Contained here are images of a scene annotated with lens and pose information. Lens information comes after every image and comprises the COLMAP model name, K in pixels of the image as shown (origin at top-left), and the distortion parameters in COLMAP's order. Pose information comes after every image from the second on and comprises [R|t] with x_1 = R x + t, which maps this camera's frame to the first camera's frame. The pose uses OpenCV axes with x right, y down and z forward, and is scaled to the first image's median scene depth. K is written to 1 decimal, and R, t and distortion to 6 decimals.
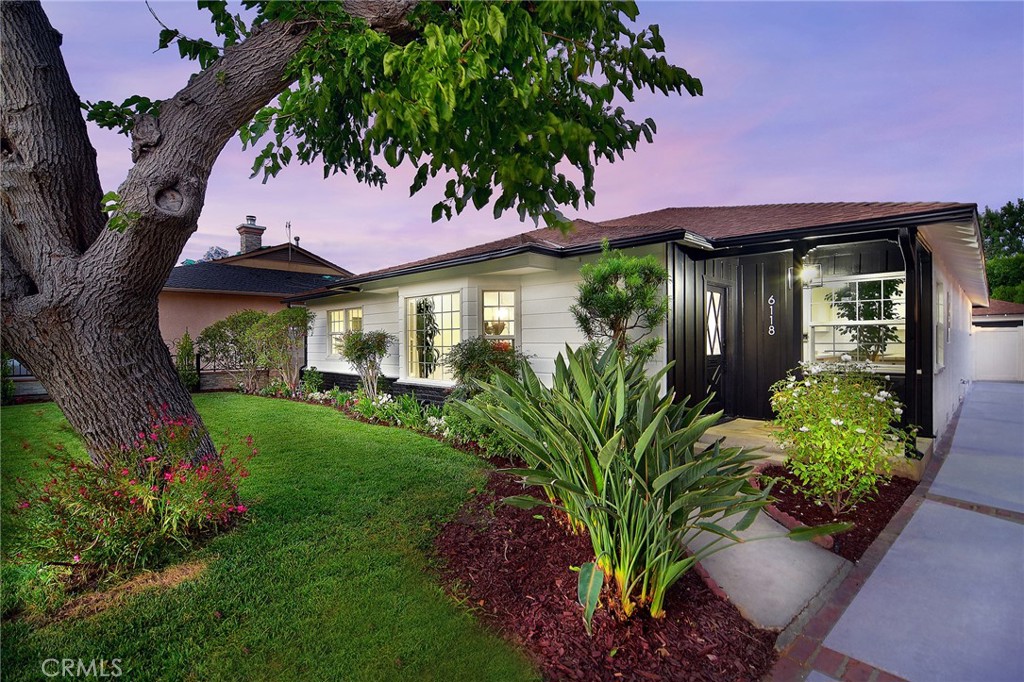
lens RADIAL K [[493.6, 0, 510.5], [0, 493.6, 339.8], [0, 0, 1]] dist [-0.014270, -0.003332]
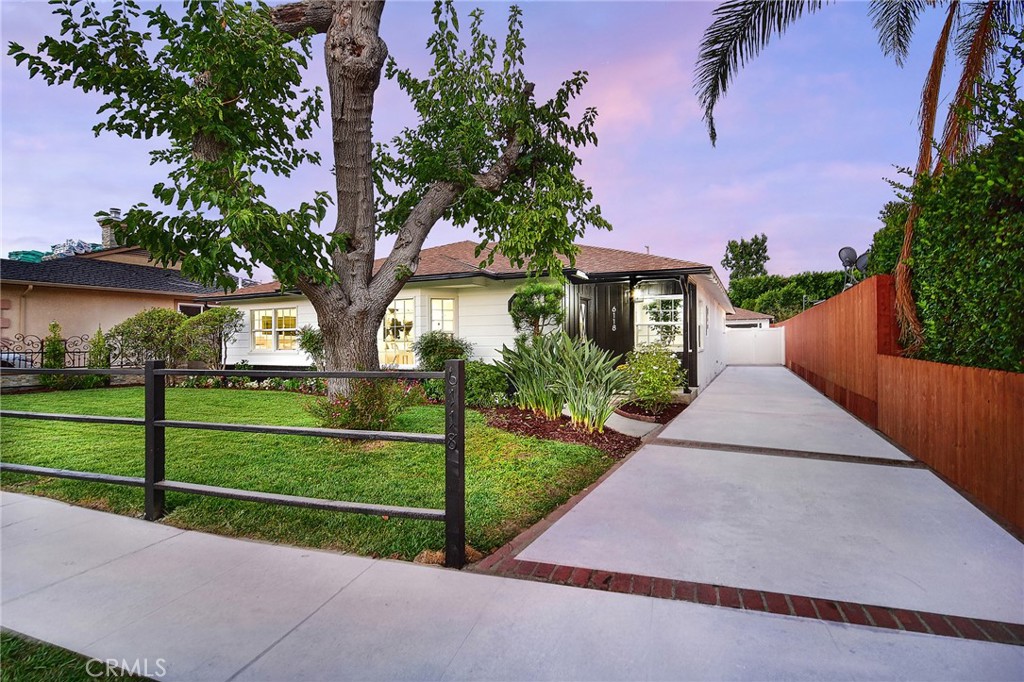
lens RADIAL K [[493.6, 0, 512.2], [0, 493.6, 339.9], [0, 0, 1]] dist [-0.014270, -0.003332]
pose [[0.943818, -0.002759, 0.330455, -0.363038], [0.003399, 0.999993, -0.001360, 0.024050], [-0.330449, 0.002407, 0.943821, -0.473671]]
